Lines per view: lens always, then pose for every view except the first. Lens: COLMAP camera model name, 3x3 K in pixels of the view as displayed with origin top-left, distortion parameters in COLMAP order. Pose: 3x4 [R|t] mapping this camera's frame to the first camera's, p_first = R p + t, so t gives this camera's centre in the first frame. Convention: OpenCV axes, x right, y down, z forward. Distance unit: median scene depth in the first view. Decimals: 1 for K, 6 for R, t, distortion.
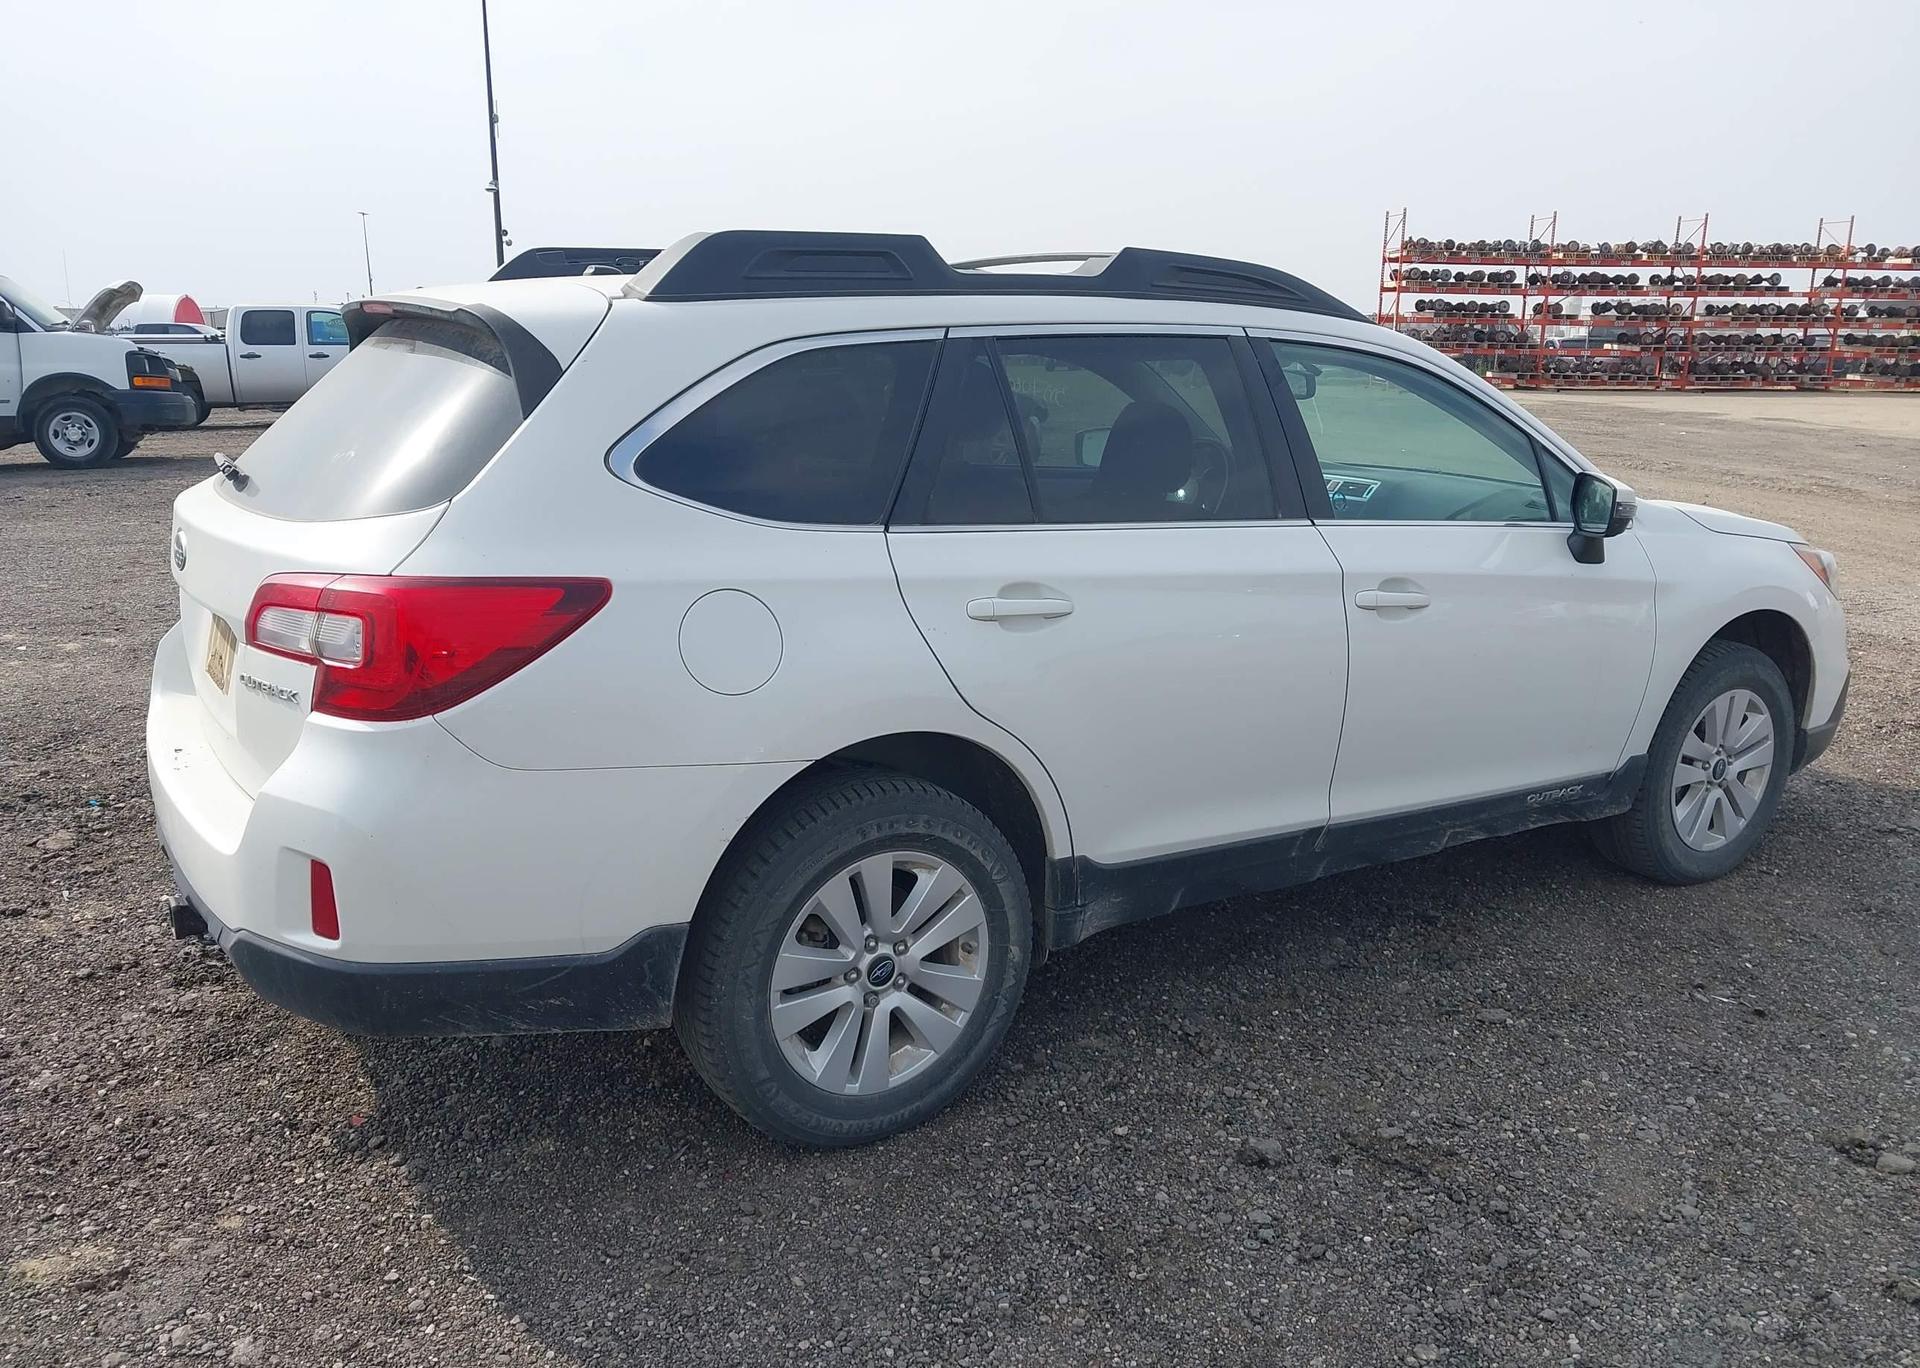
lens RADIAL K [[1724.4, 0, 1046.4], [0, 1724.4, 683.6], [0, 0, 1]] dist [0.002698, -0.001856]
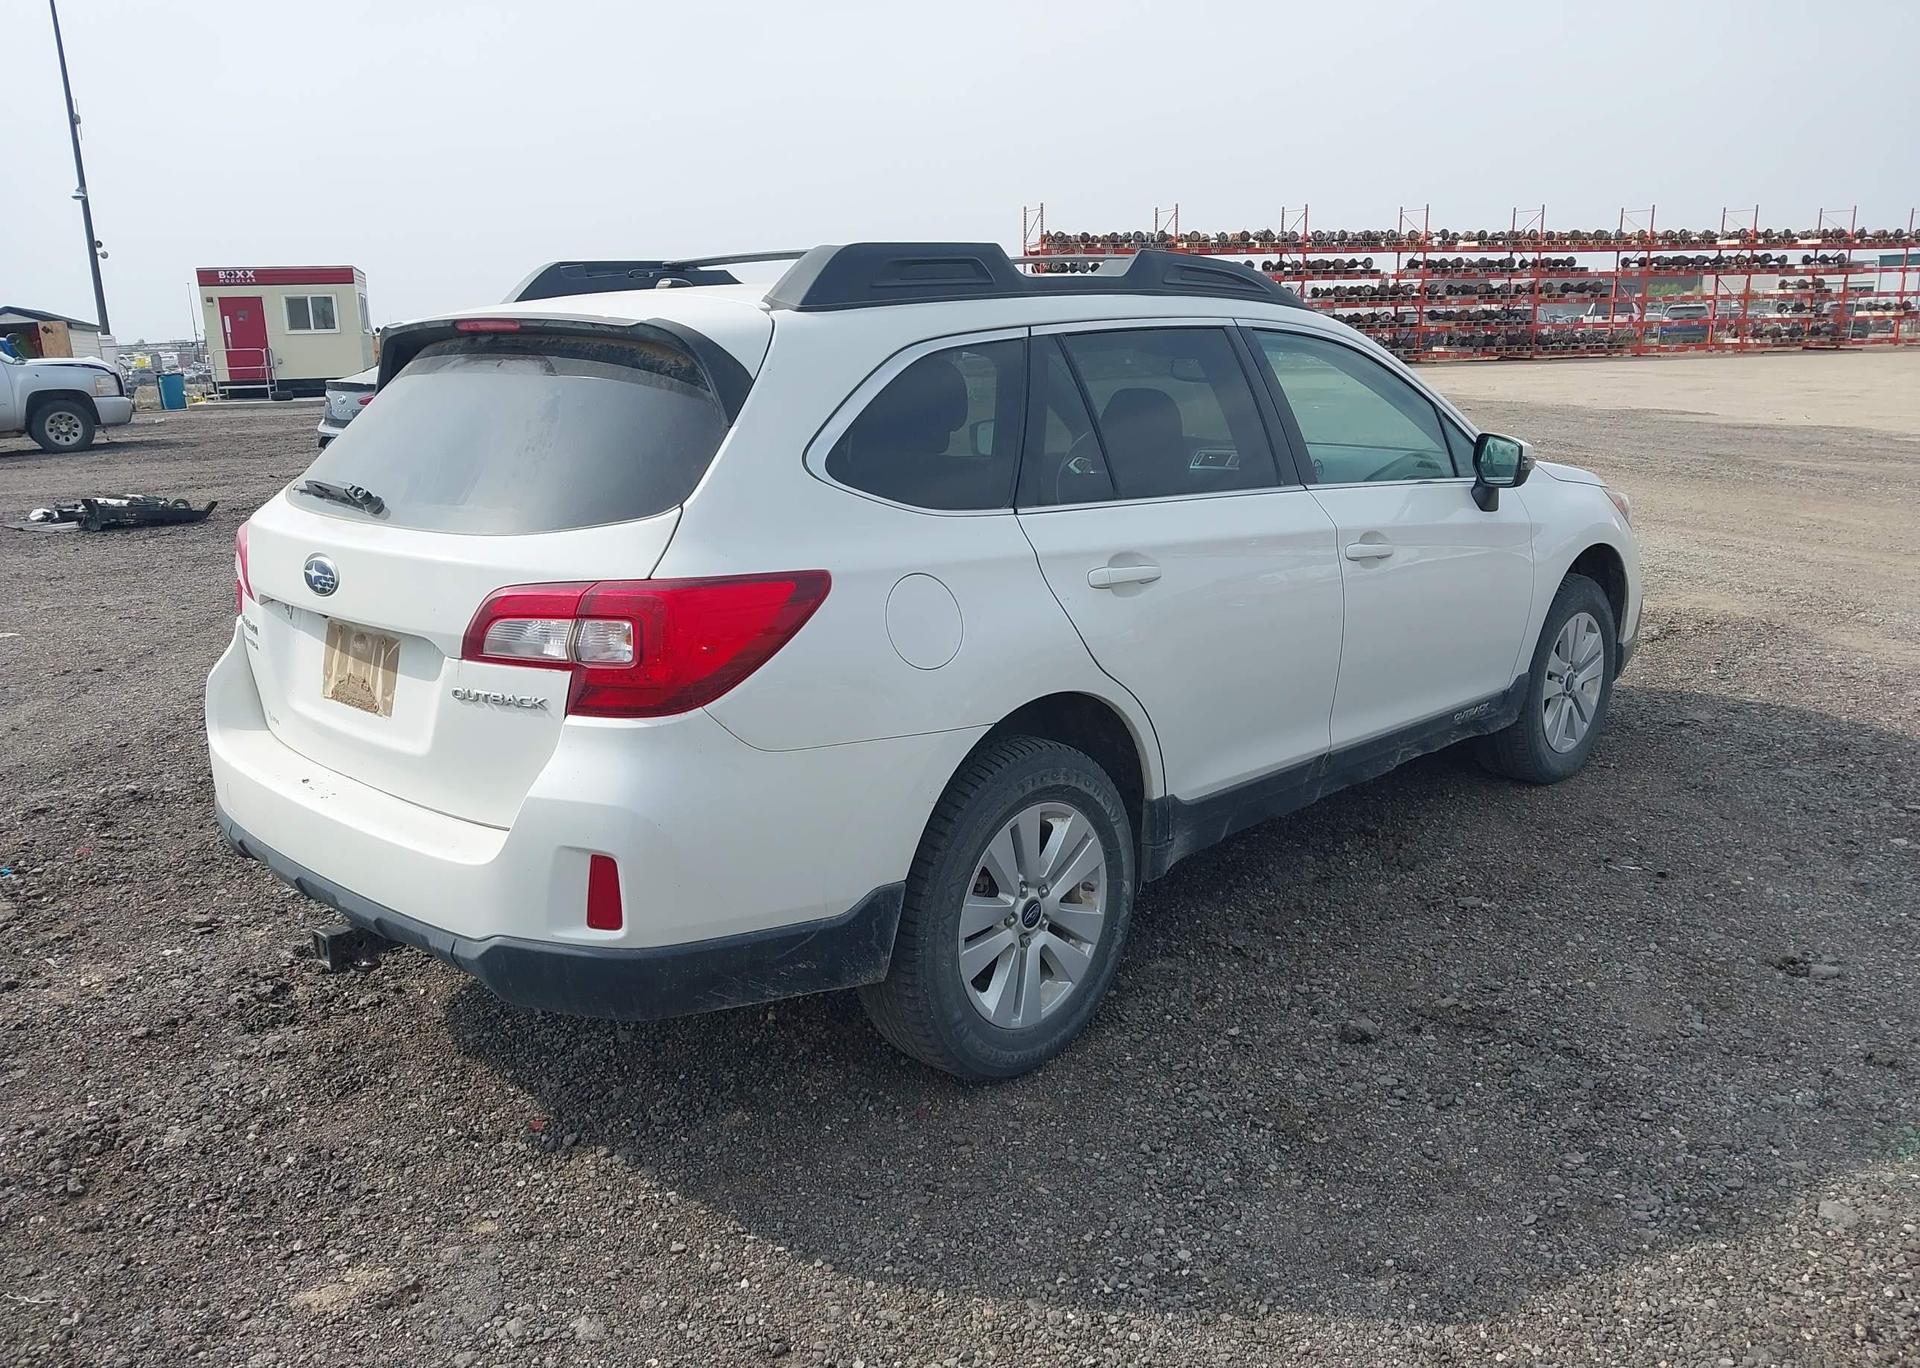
lens RADIAL K [[1696.9, 0, 1124.0], [0, 1696.9, 680.5], [0, 0, 1]] dist [0.010373, -0.010999]
pose [[0.962485, -0.086900, 0.257042, -0.285242], [0.085694, 0.996194, 0.015911, 0.005978], [-0.257446, 0.006713, 0.966269, -0.056943]]
